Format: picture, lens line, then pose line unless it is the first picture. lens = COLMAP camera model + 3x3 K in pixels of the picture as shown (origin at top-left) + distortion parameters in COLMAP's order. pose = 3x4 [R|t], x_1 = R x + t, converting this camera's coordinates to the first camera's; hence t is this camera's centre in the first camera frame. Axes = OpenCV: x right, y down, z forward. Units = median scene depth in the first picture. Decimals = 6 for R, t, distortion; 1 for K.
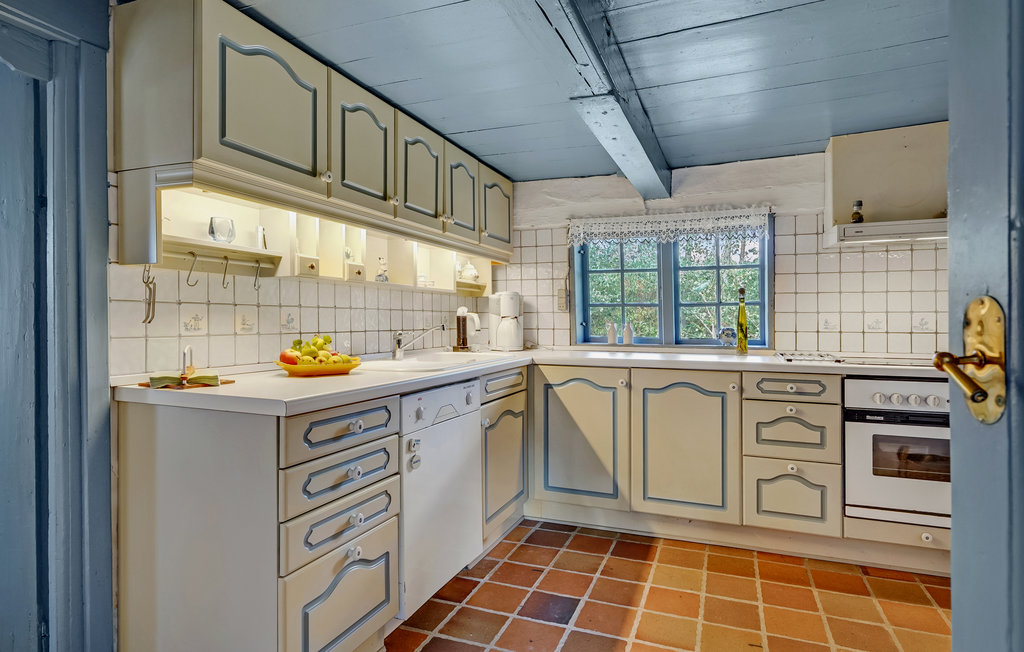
lens RADIAL K [[573.2, 0, 505.0], [0, 573.2, 326.3], [0, 0, 1]] dist [0.023492, 0.001398]
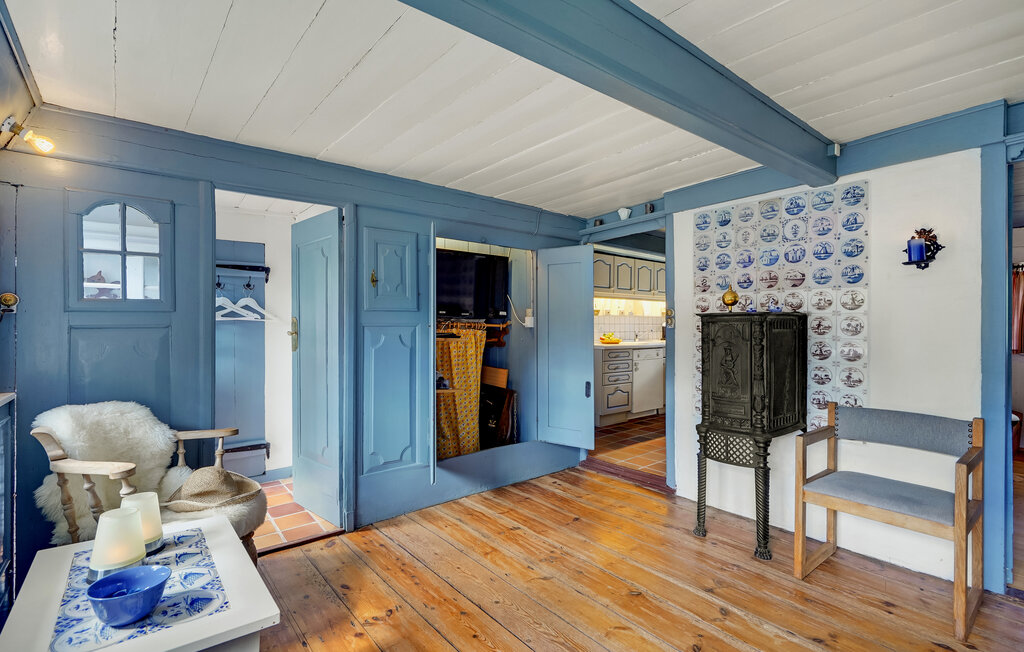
lens RADIAL K [[482.2, 0, 509.0], [0, 482.2, 327.4], [0, 0, 1]] dist [-0.003791, -0.000243]
pose [[0.877885, 0.005014, -0.478846, 0.517273], [-0.008936, 0.999943, -0.005911, 0.007752], [0.478788, 0.009468, 0.877879, -1.791448]]
